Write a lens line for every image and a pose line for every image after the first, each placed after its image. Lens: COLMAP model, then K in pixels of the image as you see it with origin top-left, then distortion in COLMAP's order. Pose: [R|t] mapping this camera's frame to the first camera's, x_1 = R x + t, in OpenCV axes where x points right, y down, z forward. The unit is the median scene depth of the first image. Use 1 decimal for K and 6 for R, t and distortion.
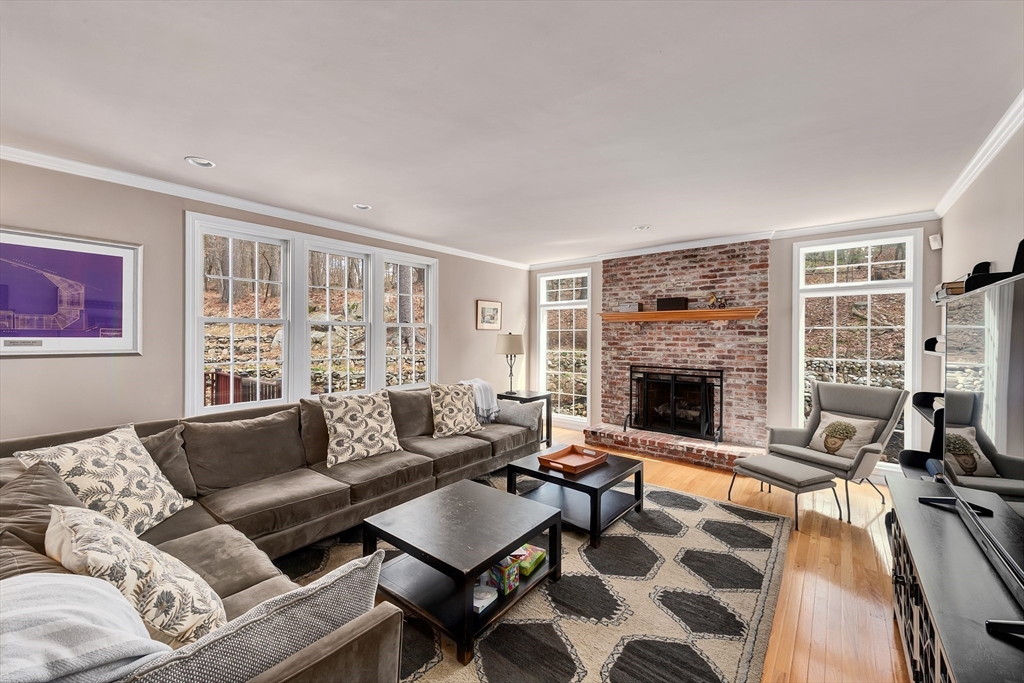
lens RADIAL K [[406.8, 0, 502.0], [0, 406.8, 341.1], [0, 0, 1]] dist [-0.000743, -0.000795]
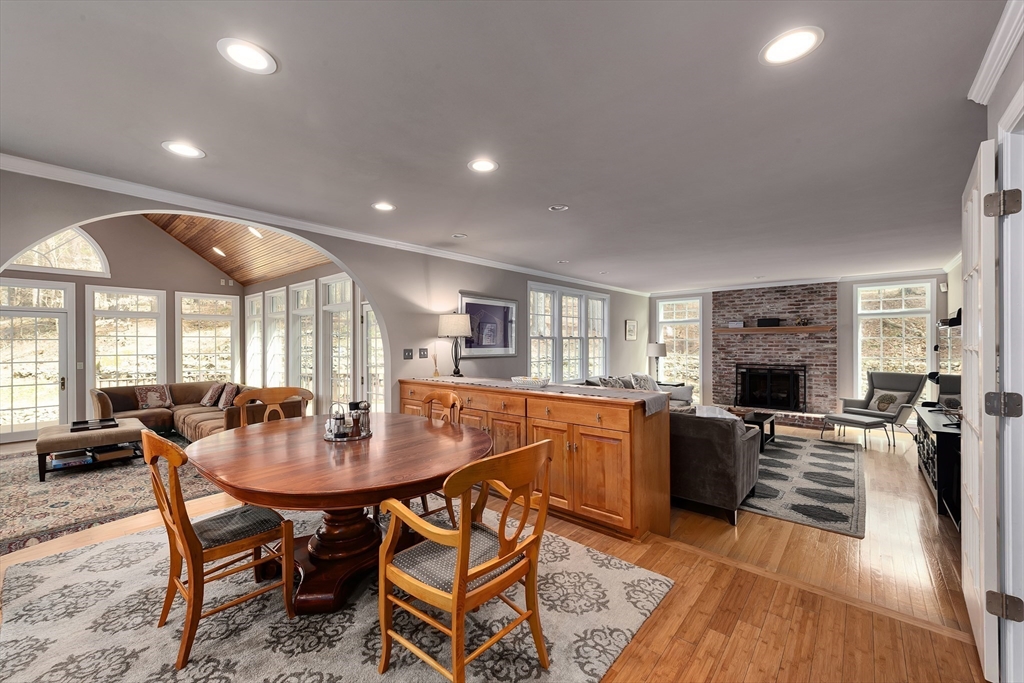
lens RADIAL K [[406.8, 0, 506.5], [0, 406.8, 345.4], [0, 0, 1]] dist [-0.000743, -0.000795]
pose [[0.999334, -0.008296, -0.035521, -0.542543], [0.008074, 0.999947, -0.006373, -0.004526], [0.035572, 0.006082, 0.999349, -0.589395]]
